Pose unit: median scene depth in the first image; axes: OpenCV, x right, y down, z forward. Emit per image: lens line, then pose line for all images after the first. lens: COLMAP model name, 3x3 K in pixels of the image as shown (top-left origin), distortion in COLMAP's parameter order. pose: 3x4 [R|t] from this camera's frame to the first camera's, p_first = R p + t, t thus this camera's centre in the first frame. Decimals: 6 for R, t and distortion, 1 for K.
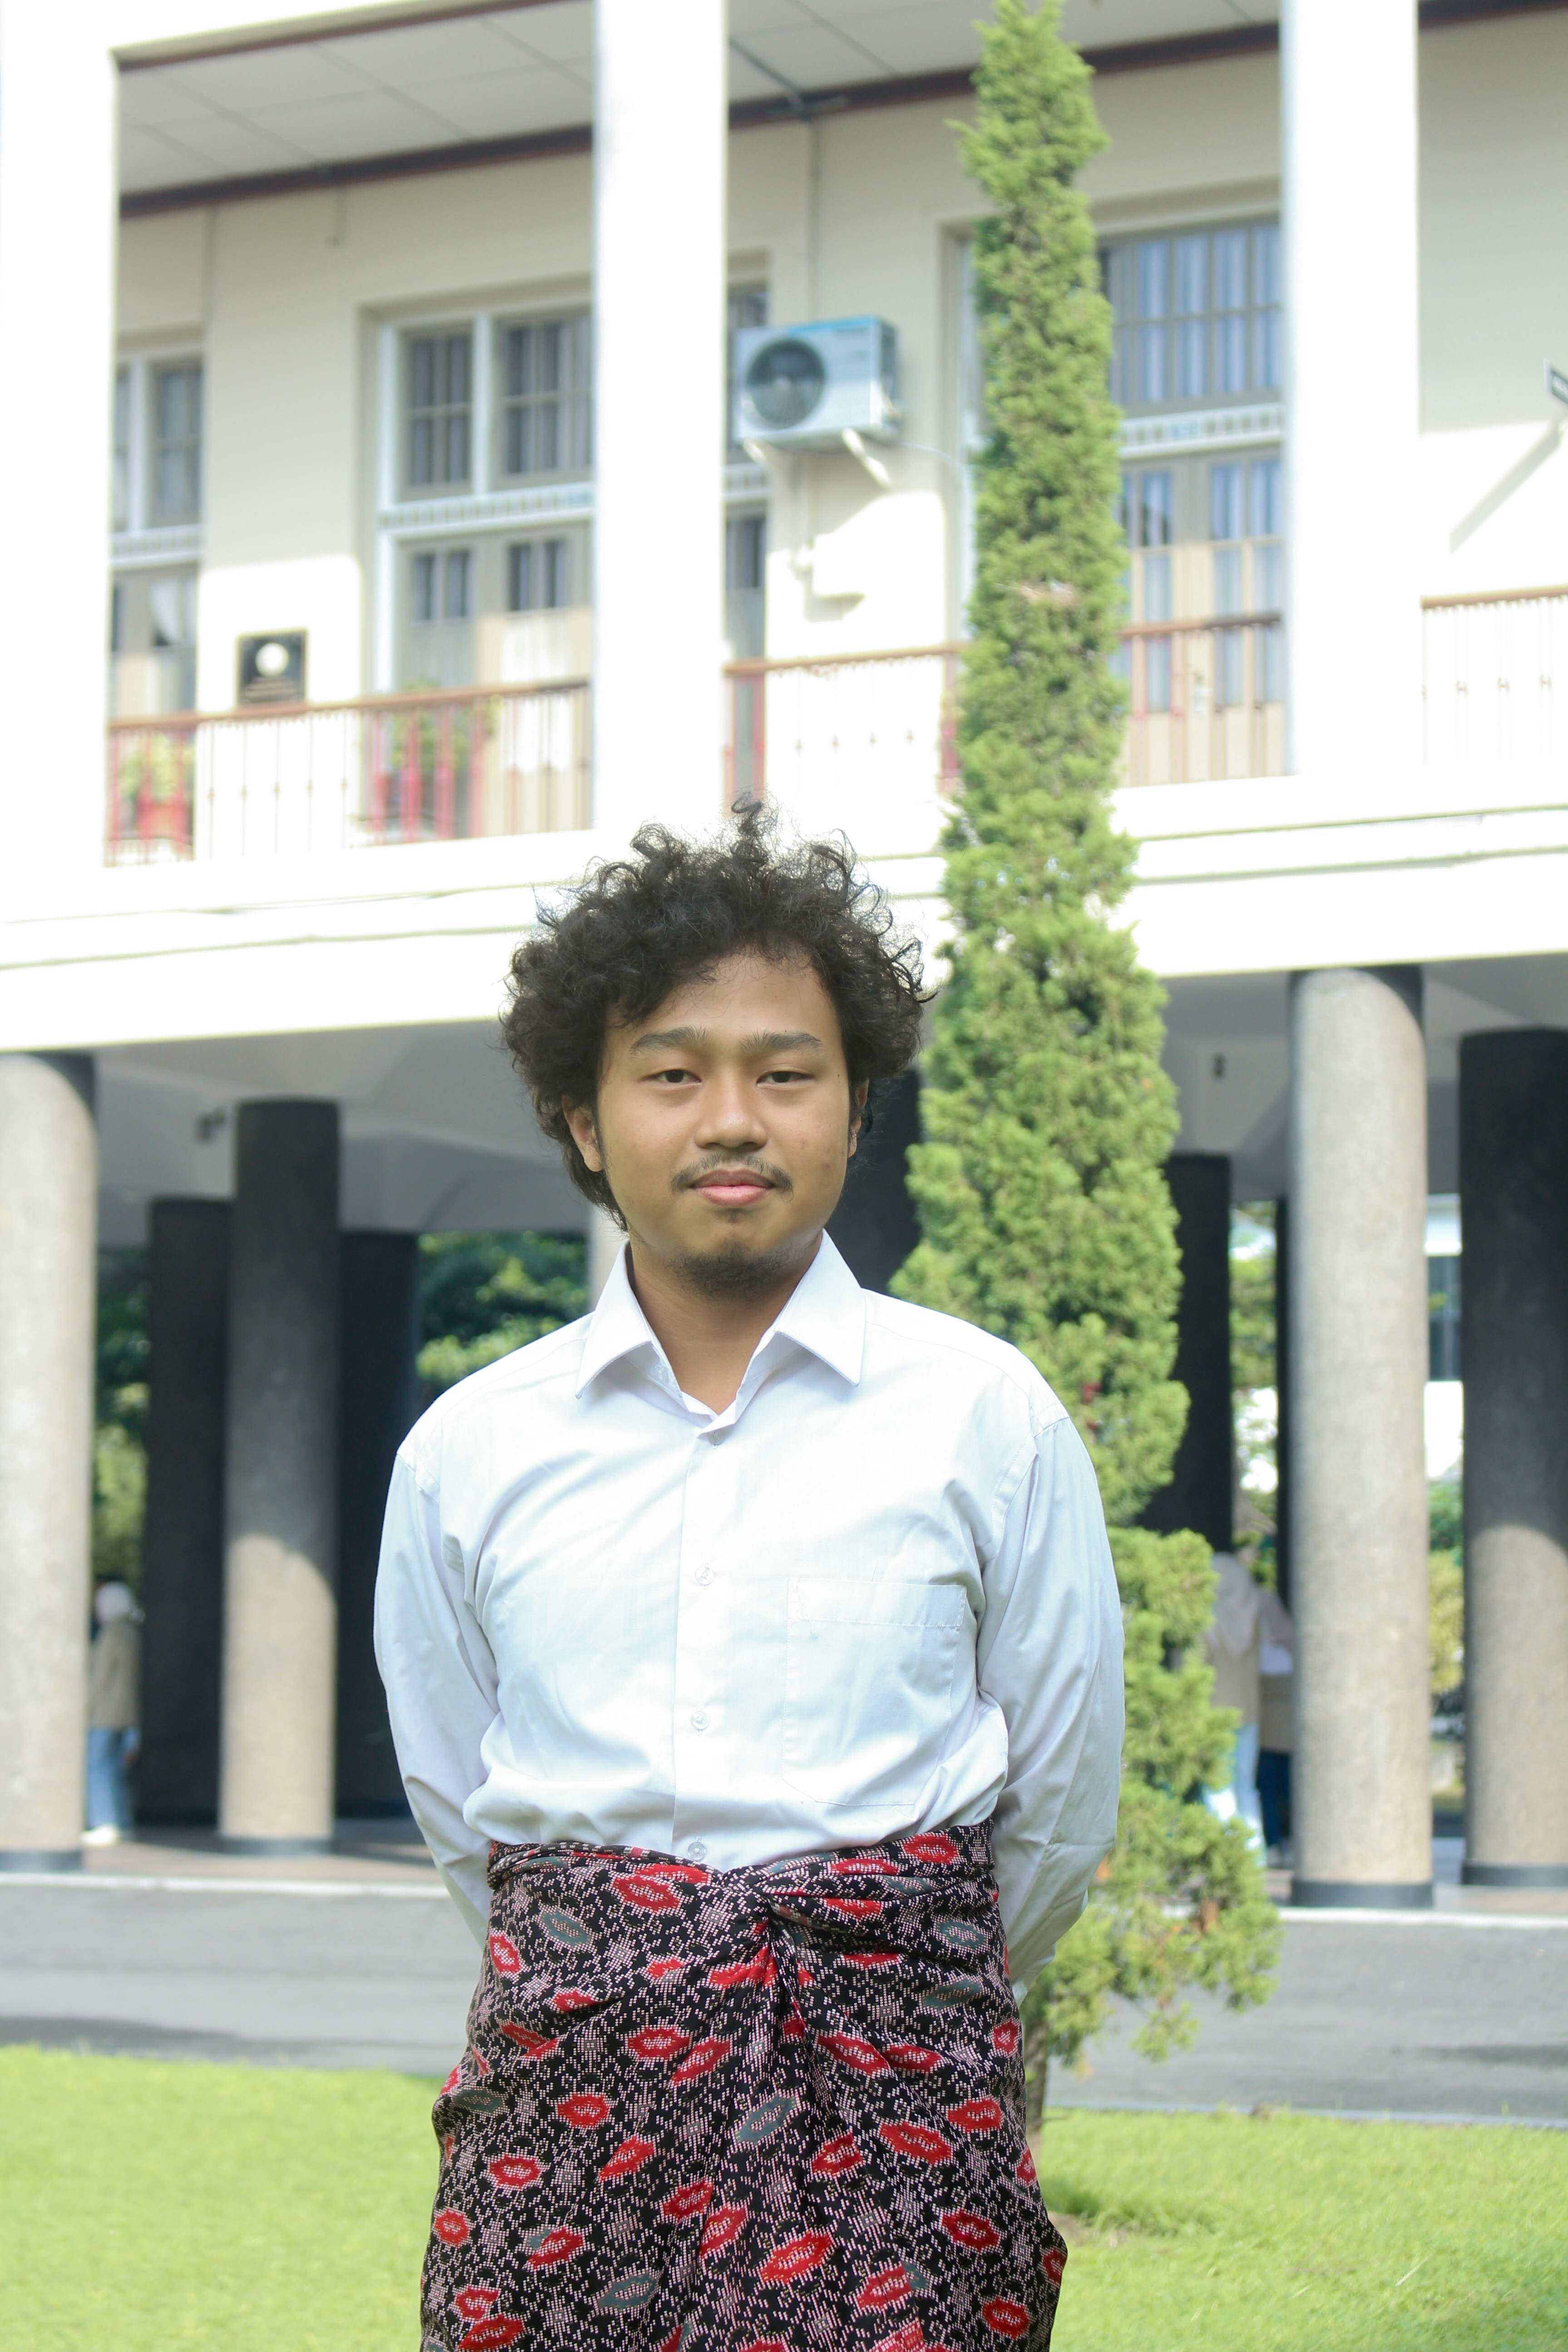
lens RADIAL K [[5164.8, 0, 784.0], [0, 5164.8, 1176.0], [0, 0, 1]] dist [0.035487, 0.035462]
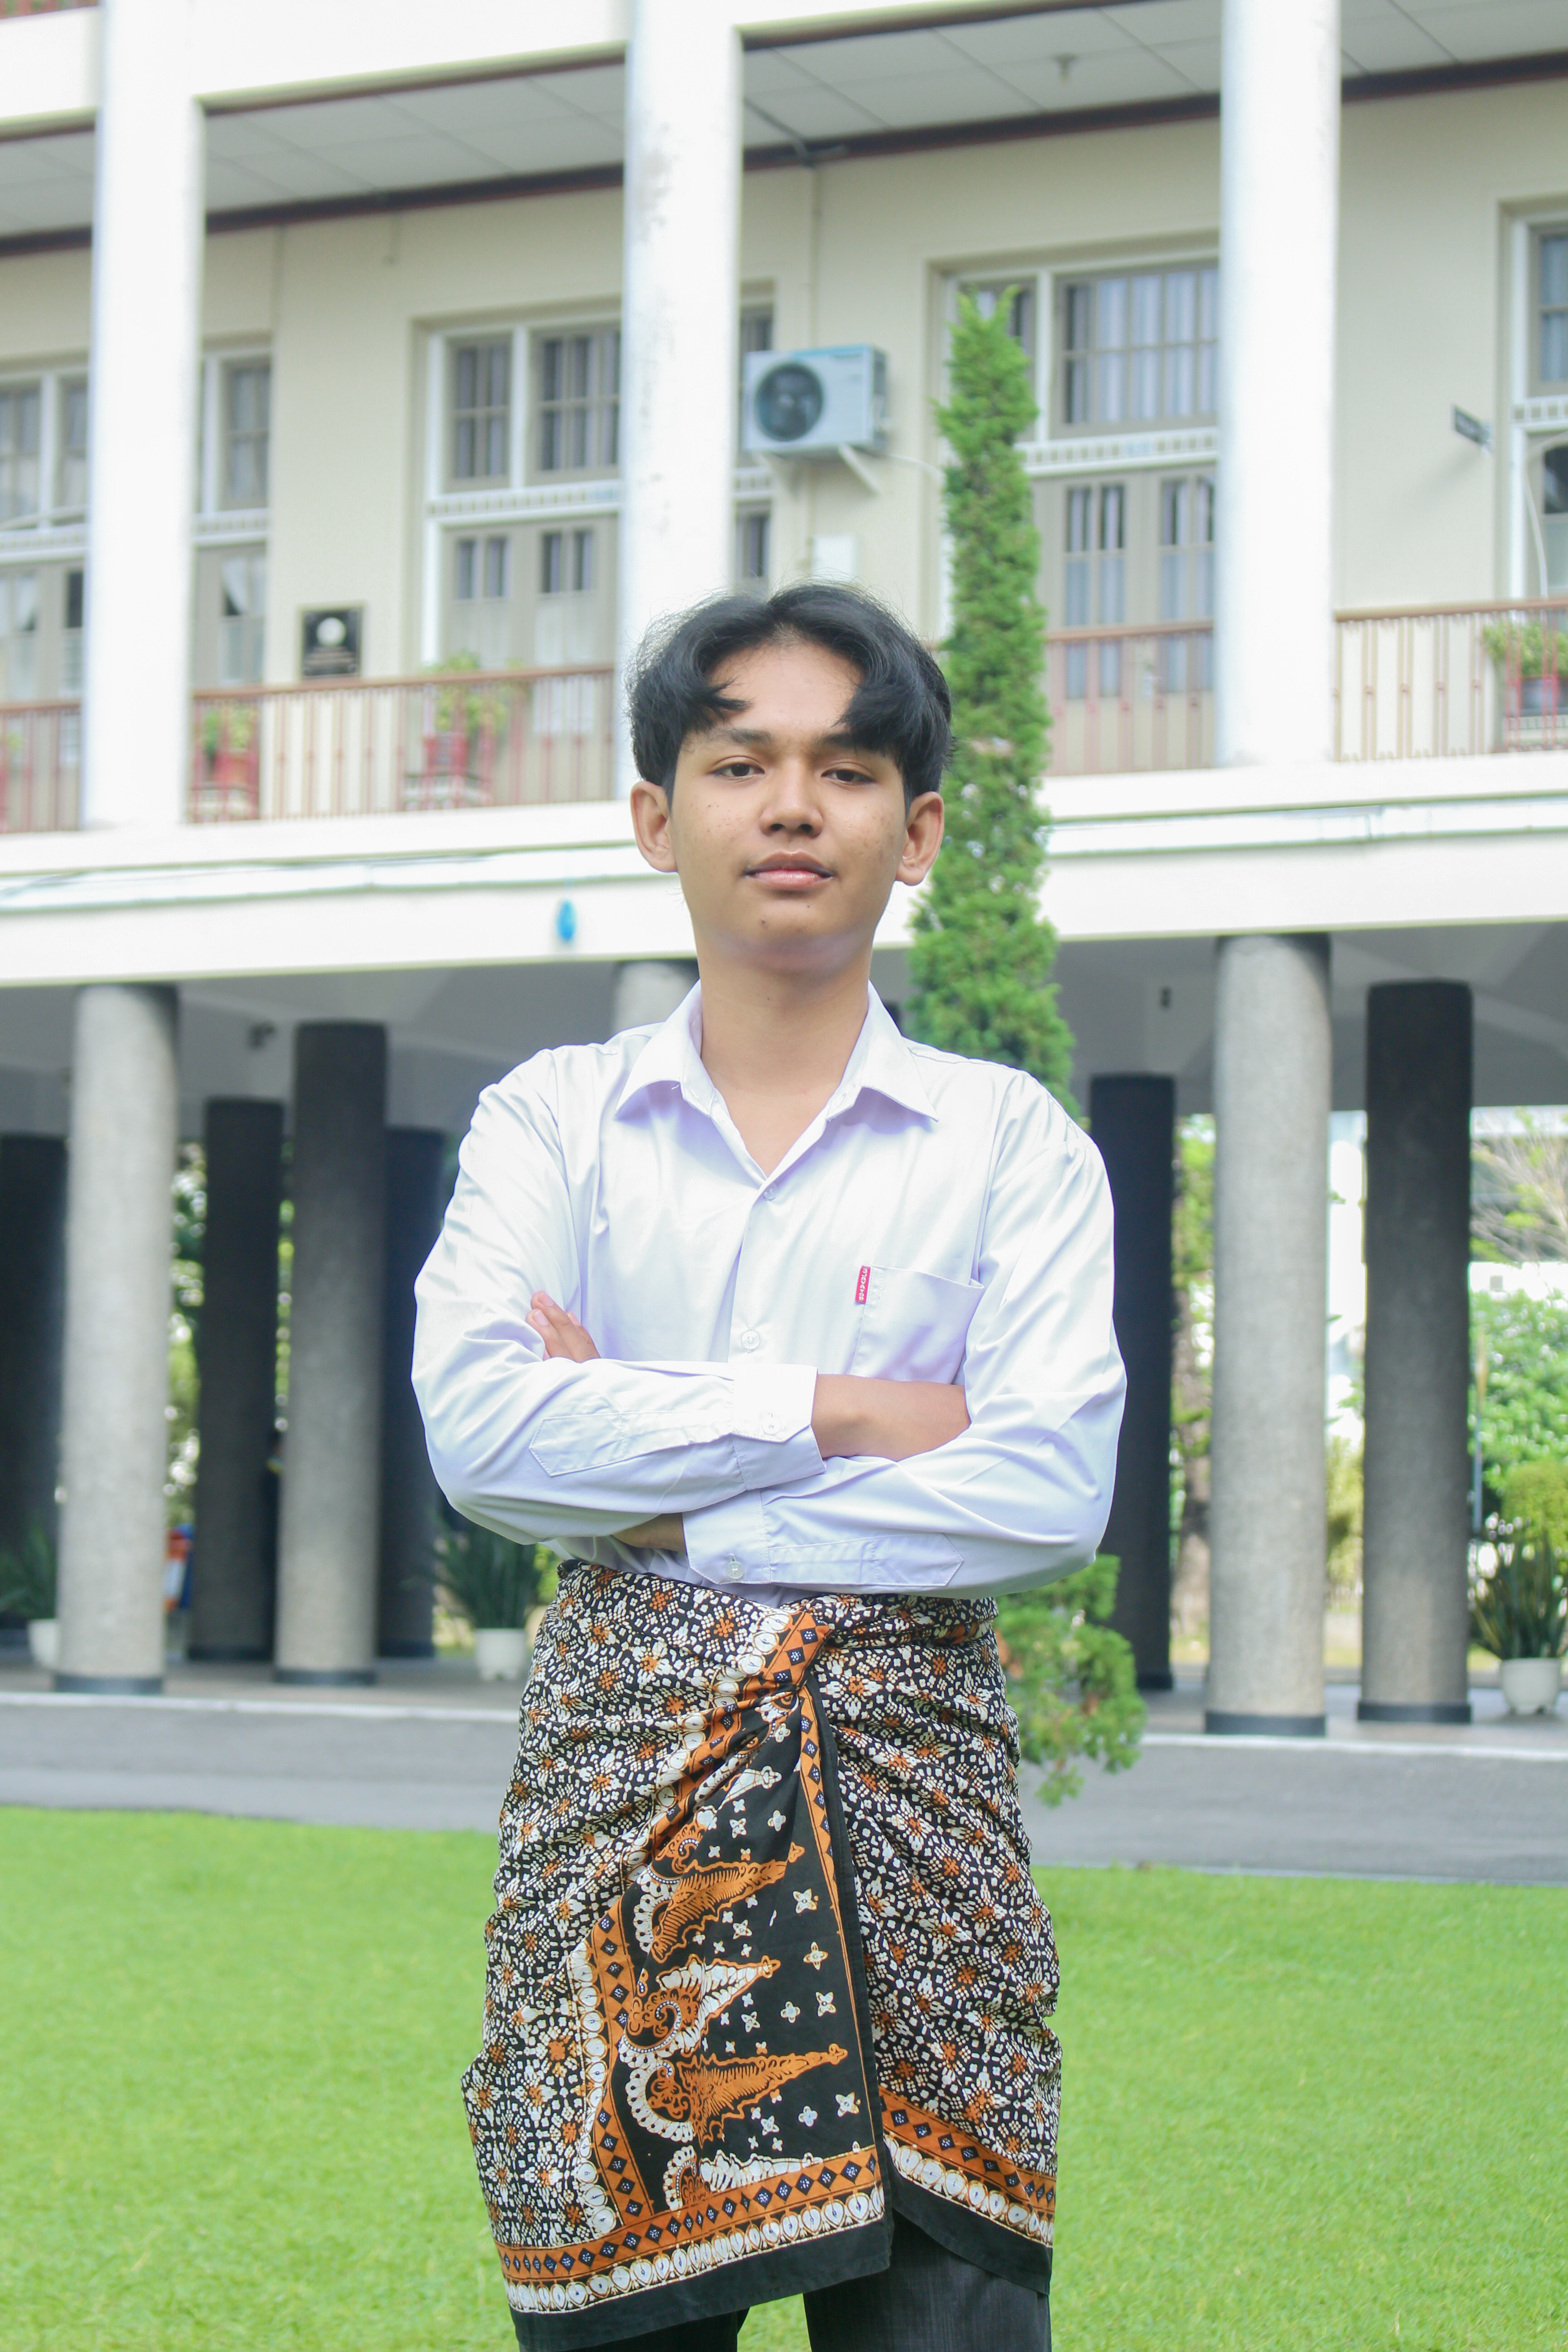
lens RADIAL K [[5164.8, 0, 784.0], [0, 5164.8, 1176.0], [0, 0, 1]] dist [0.035487, 0.035462]
pose [[0.999915, 0.012467, 0.003919, -0.003679], [-0.012567, 0.999568, 0.026564, -0.015509], [-0.003586, -0.026611, 0.999639, -0.169806]]
